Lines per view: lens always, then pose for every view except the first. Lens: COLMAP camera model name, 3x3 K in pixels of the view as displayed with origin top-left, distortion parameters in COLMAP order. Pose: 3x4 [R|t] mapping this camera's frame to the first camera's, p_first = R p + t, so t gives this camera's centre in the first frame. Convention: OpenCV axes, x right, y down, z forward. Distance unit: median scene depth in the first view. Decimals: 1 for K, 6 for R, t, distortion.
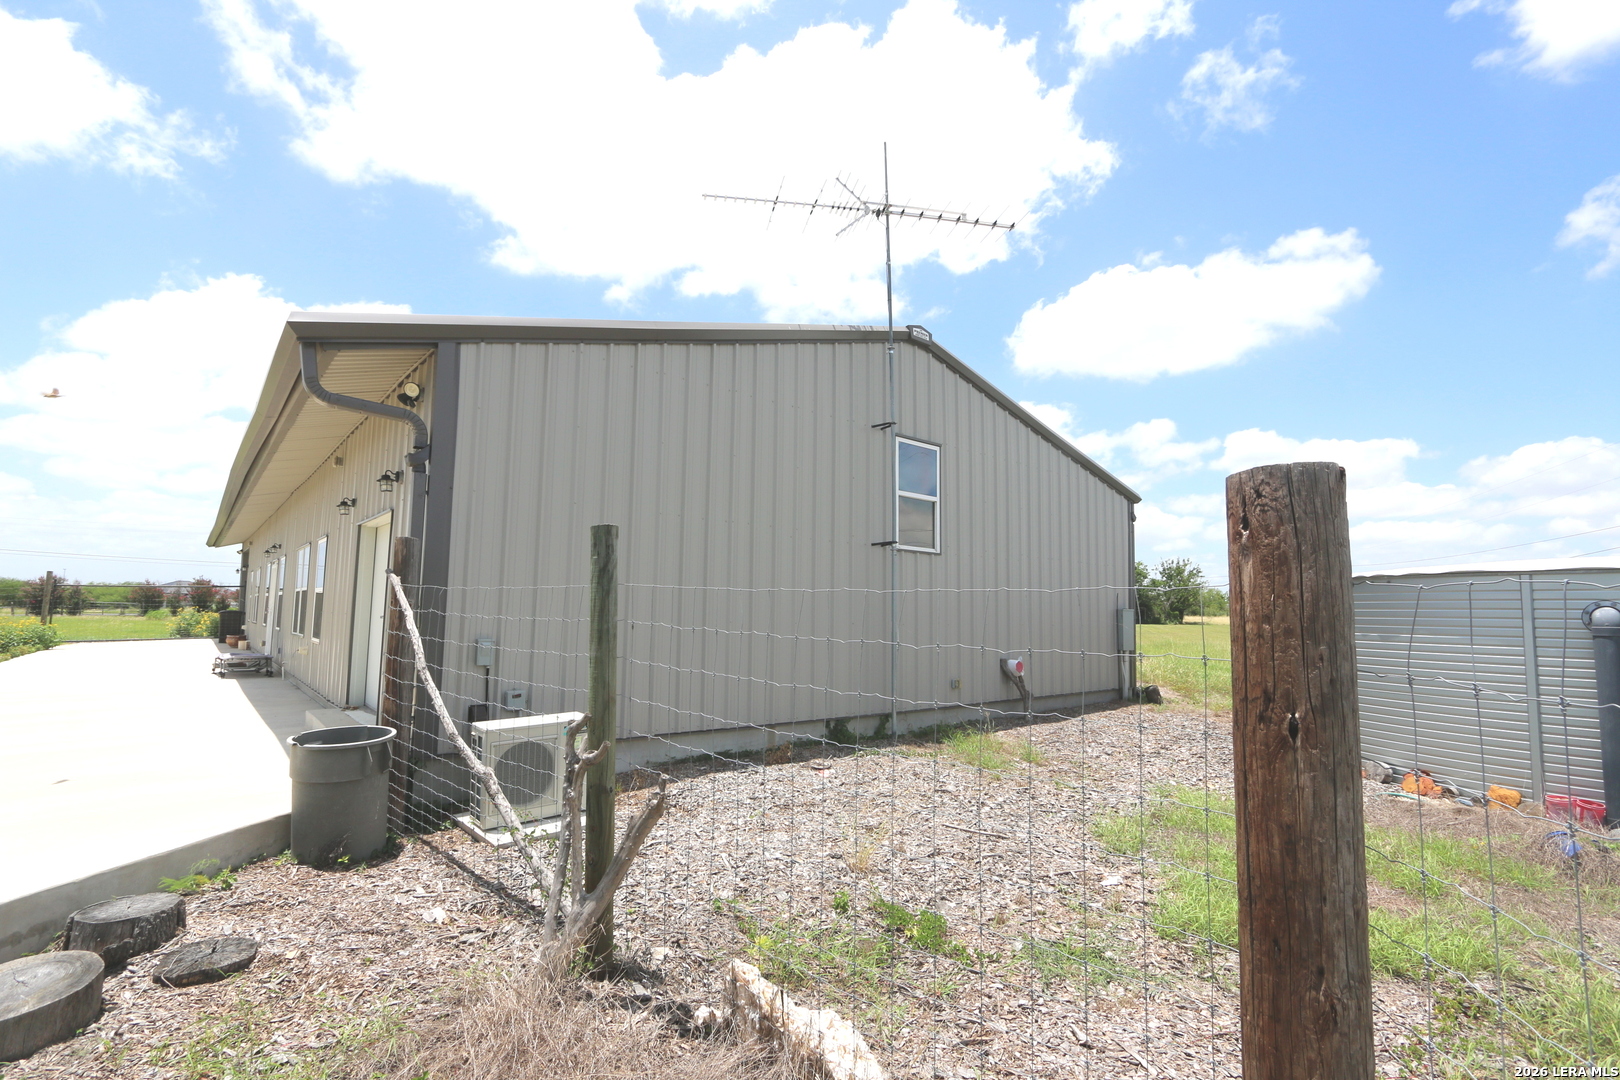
lens RADIAL K [[740.3, 0, 810.0], [0, 740.3, 540.0], [0, 0, 1]] dist [-0.024587, 0.000336]
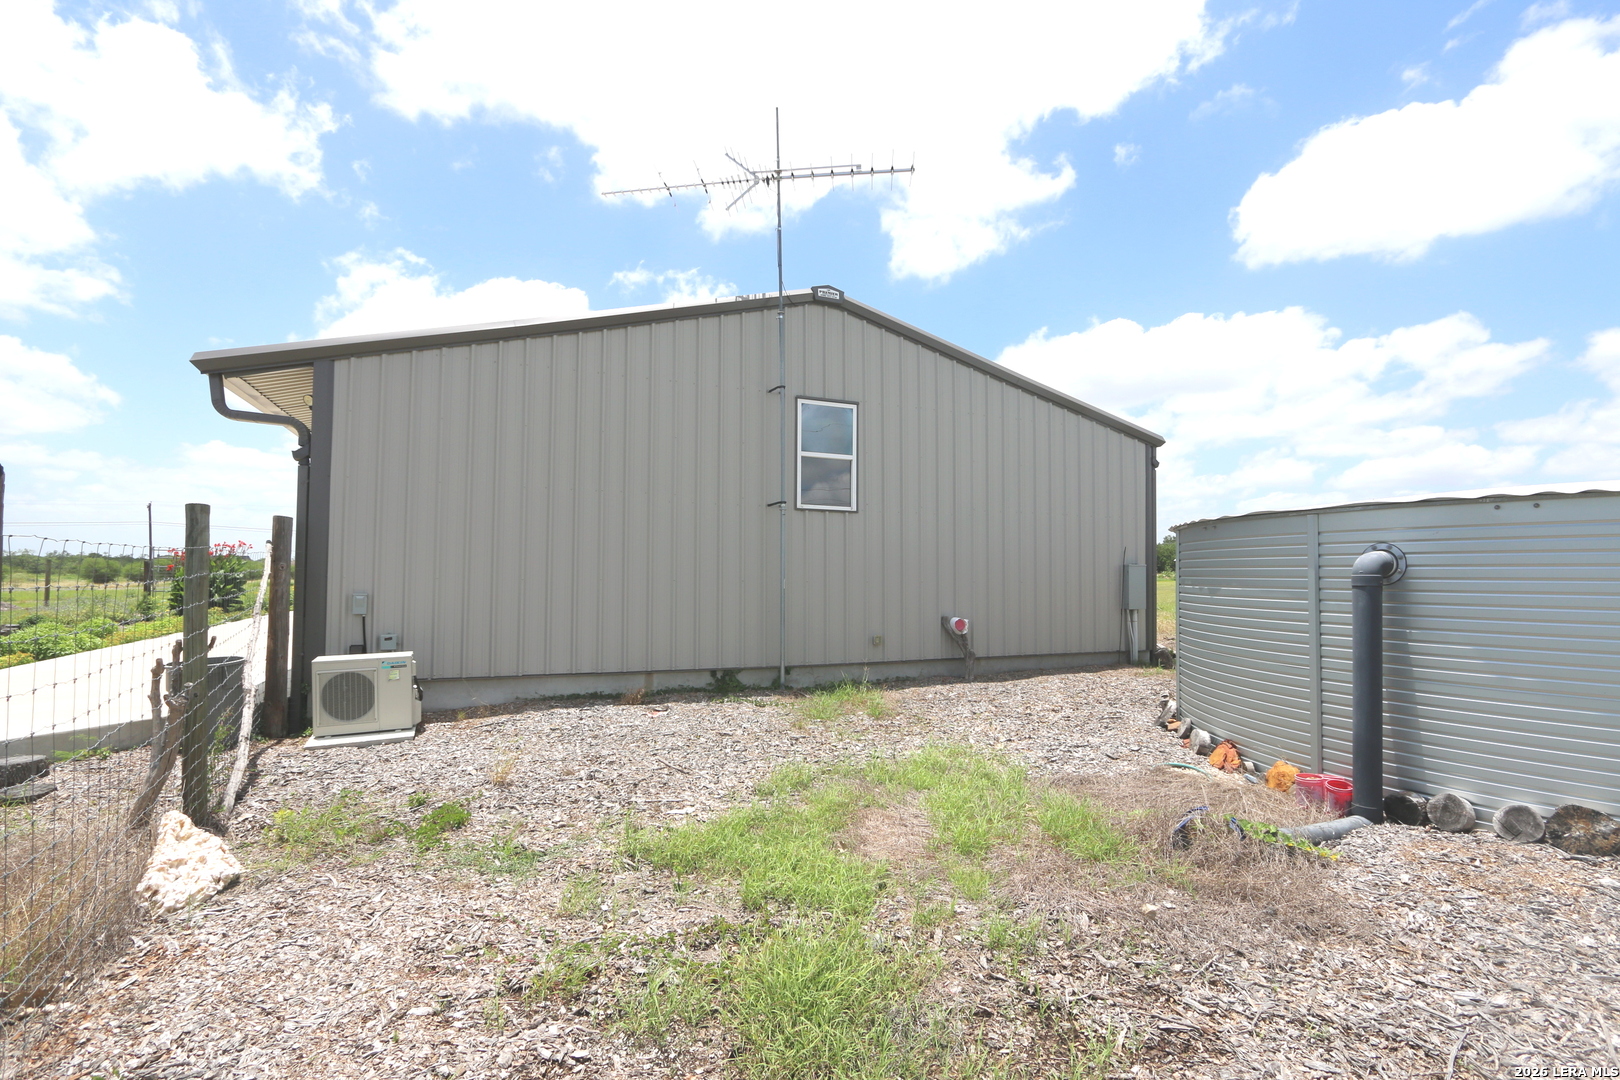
lens RADIAL K [[740.3, 0, 810.0], [0, 740.3, 540.0], [0, 0, 1]] dist [-0.024587, 0.000336]
pose [[0.954265, -0.027368, -0.297708, 0.425910], [0.040847, 0.998398, 0.039148, 0.015497], [0.296160, -0.049518, 0.953854, 0.019184]]
